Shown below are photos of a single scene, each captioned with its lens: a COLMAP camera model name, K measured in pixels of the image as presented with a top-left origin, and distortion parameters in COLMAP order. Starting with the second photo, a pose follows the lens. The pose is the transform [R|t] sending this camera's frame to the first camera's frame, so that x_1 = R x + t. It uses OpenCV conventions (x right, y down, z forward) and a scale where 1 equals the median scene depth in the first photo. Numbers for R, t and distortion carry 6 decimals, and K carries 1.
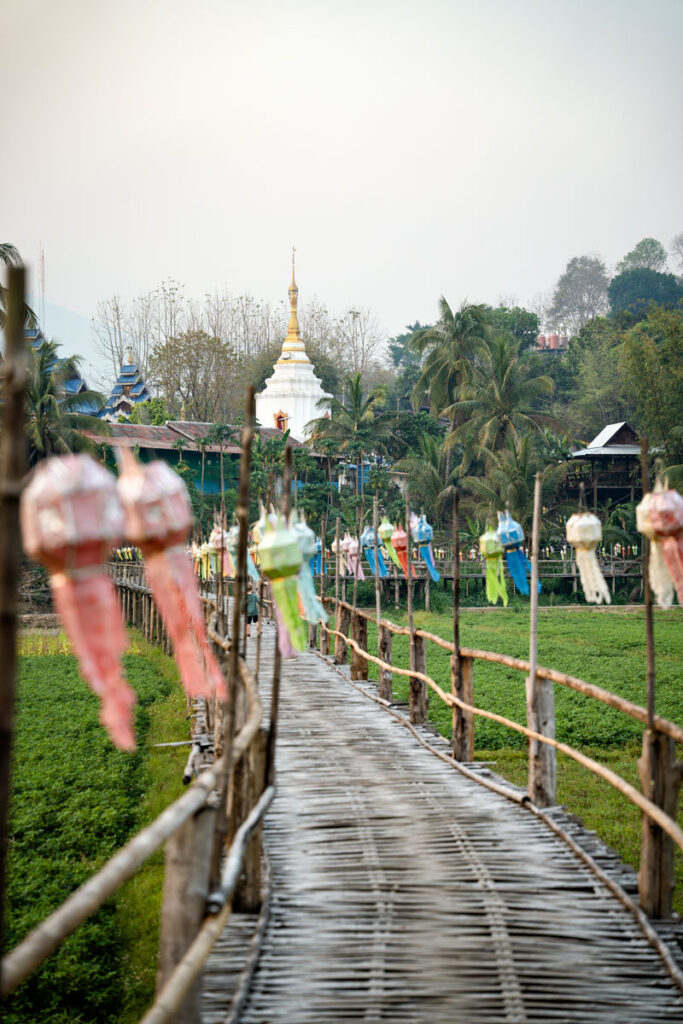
lens RADIAL K [[696.7, 0, 335.0], [0, 696.7, 513.7], [0, 0, 1]] dist [0.001823, 0.008277]
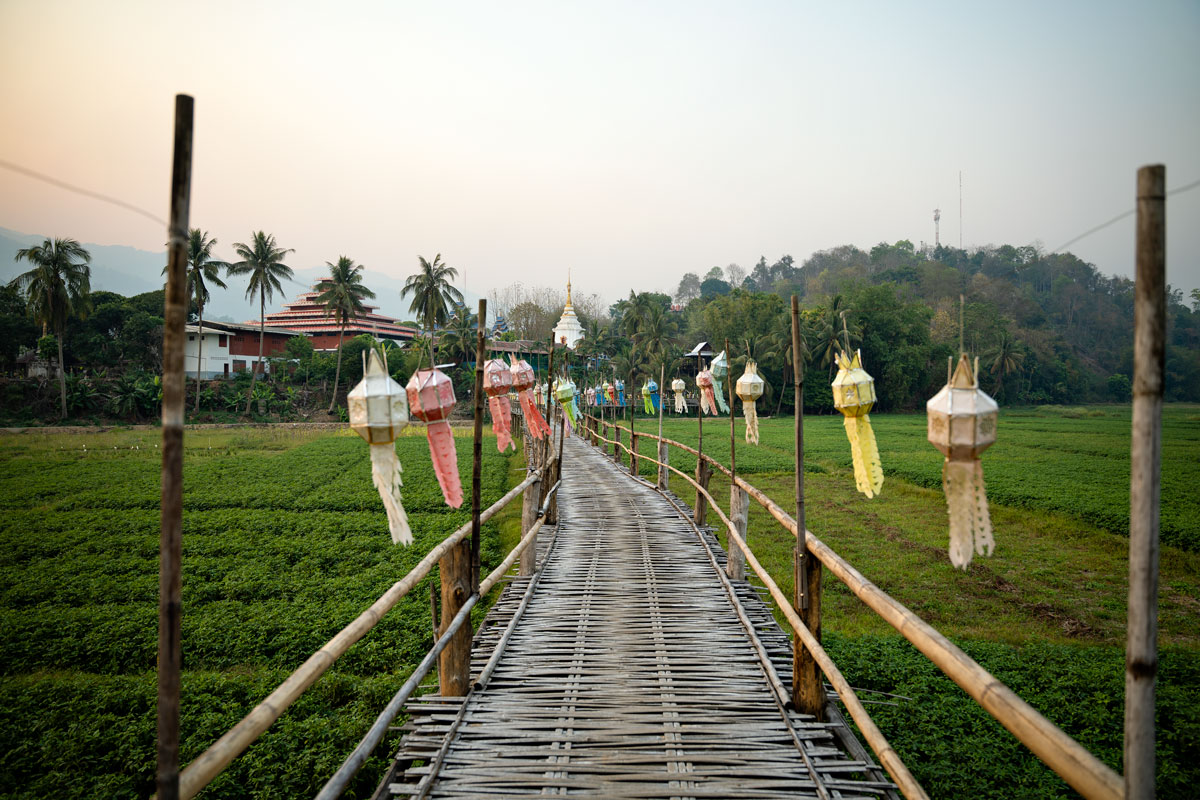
lens RADIAL K [[816.4, 0, 605.5], [0, 816.4, 396.3], [0, 0, 1]] dist [0.001823, 0.008277]
pose [[0.999966, 0.007538, -0.003437, 0.082976], [-0.007535, 0.999971, 0.000729, 0.059587], [0.003443, -0.000704, 0.999994, -1.929439]]
